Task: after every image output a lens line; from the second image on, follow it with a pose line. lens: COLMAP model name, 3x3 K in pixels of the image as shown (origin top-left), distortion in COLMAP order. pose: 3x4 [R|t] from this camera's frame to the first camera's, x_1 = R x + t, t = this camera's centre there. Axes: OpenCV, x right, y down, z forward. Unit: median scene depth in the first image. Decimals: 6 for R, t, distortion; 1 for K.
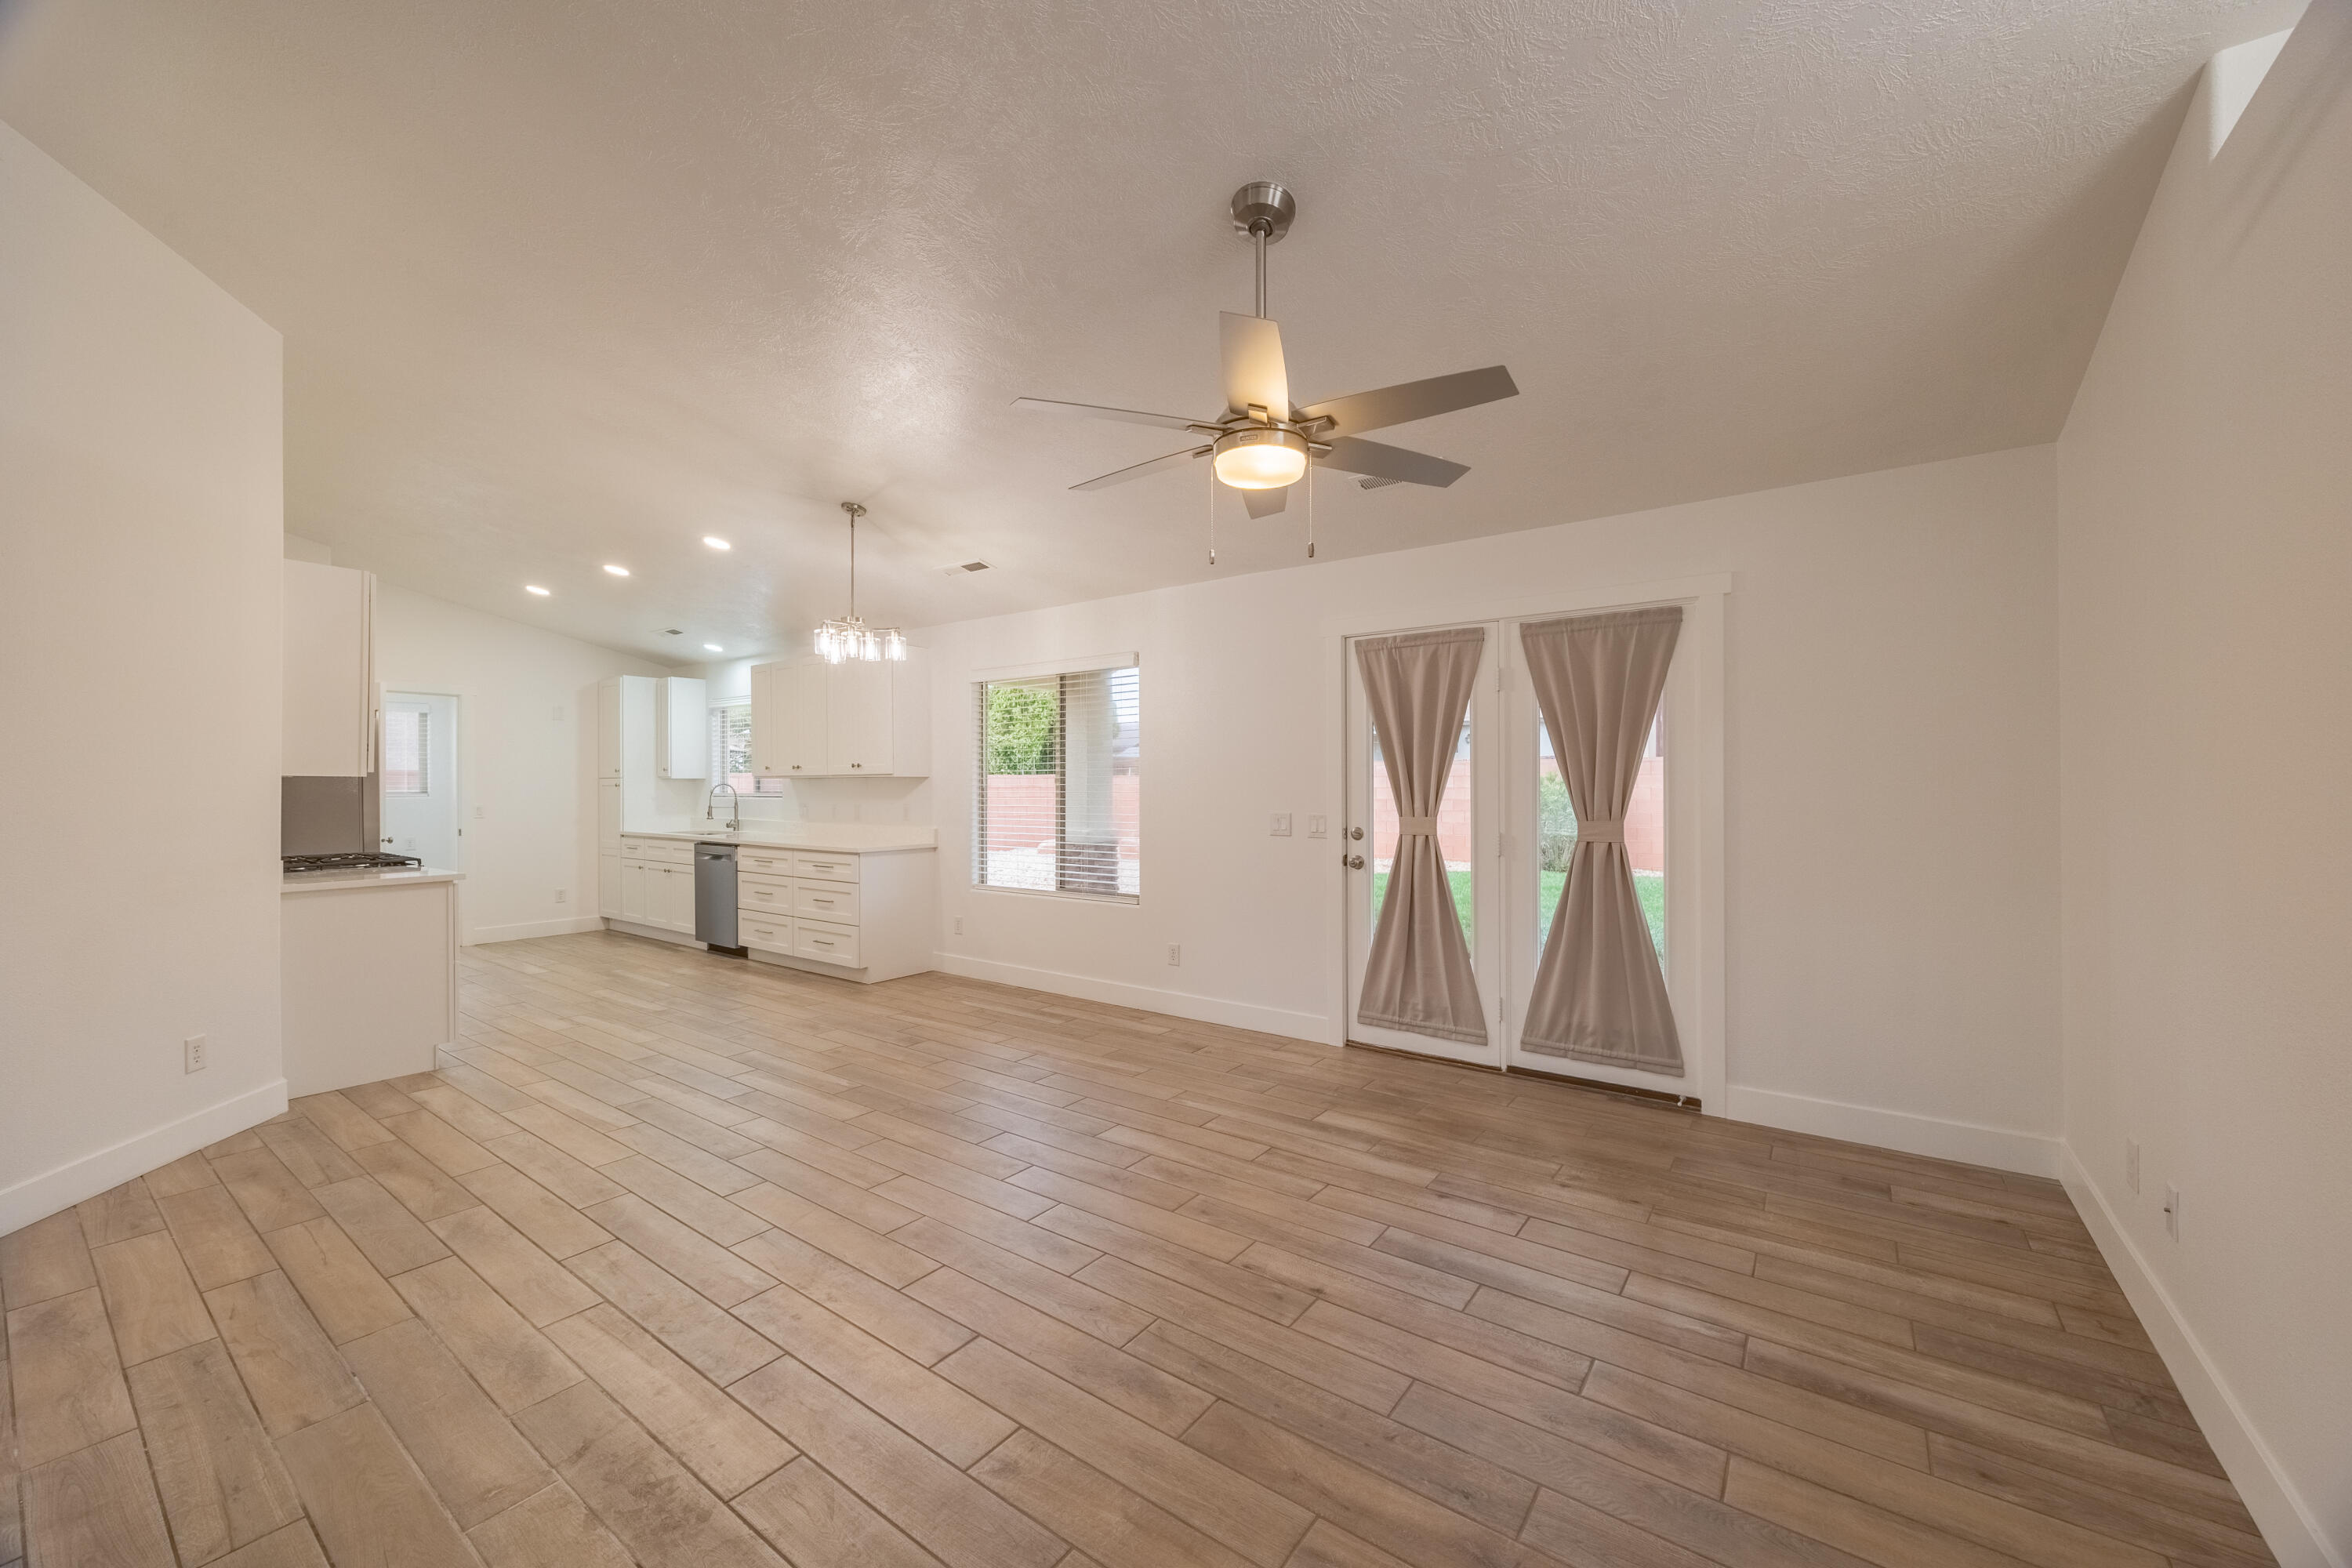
lens RADIAL K [[900.5, 0, 1176.0], [0, 900.5, 784.0], [0, 0, 1]] dist [-0.001347, -0.000244]
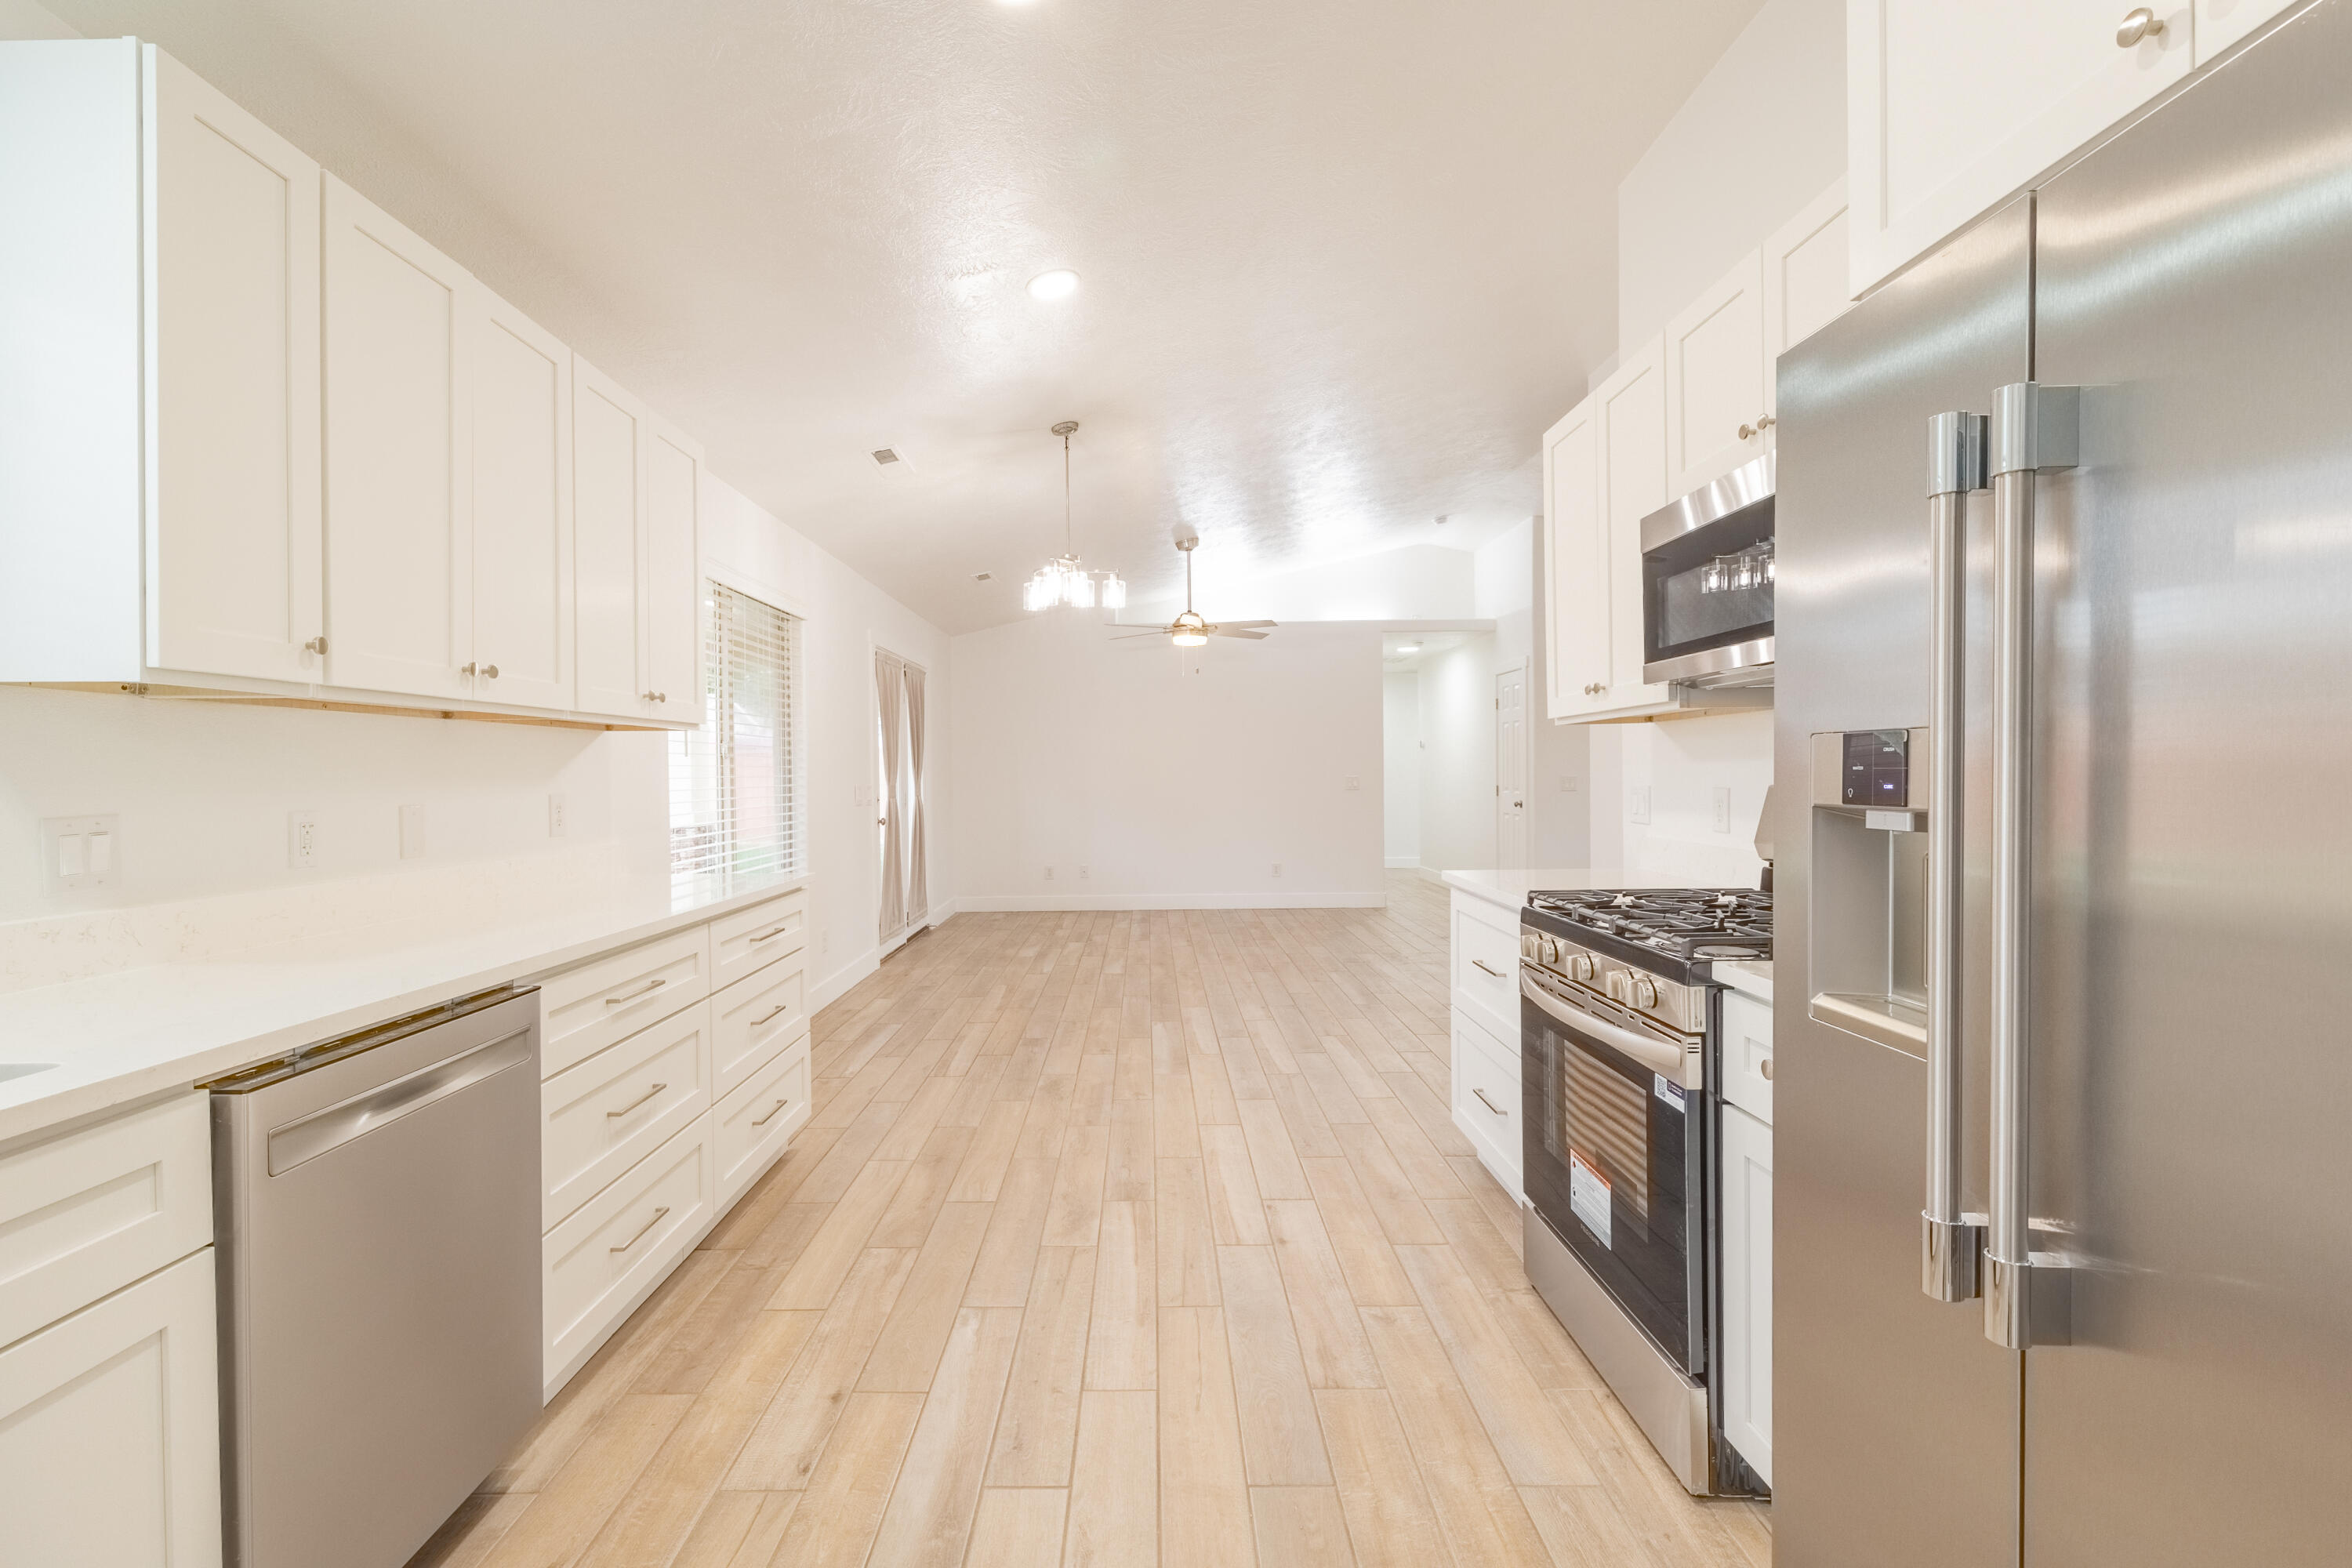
lens RADIAL K [[1036.5, 0, 1141.1], [0, 1036.5, 778.5], [0, 0, 1]] dist [0.000262, -0.000032]
pose [[-0.592866, 0.006196, 0.805277, -1.172768], [0.014134, 0.999896, 0.002713, 0.022786], [-0.805177, 0.012990, -0.592892, 1.501553]]
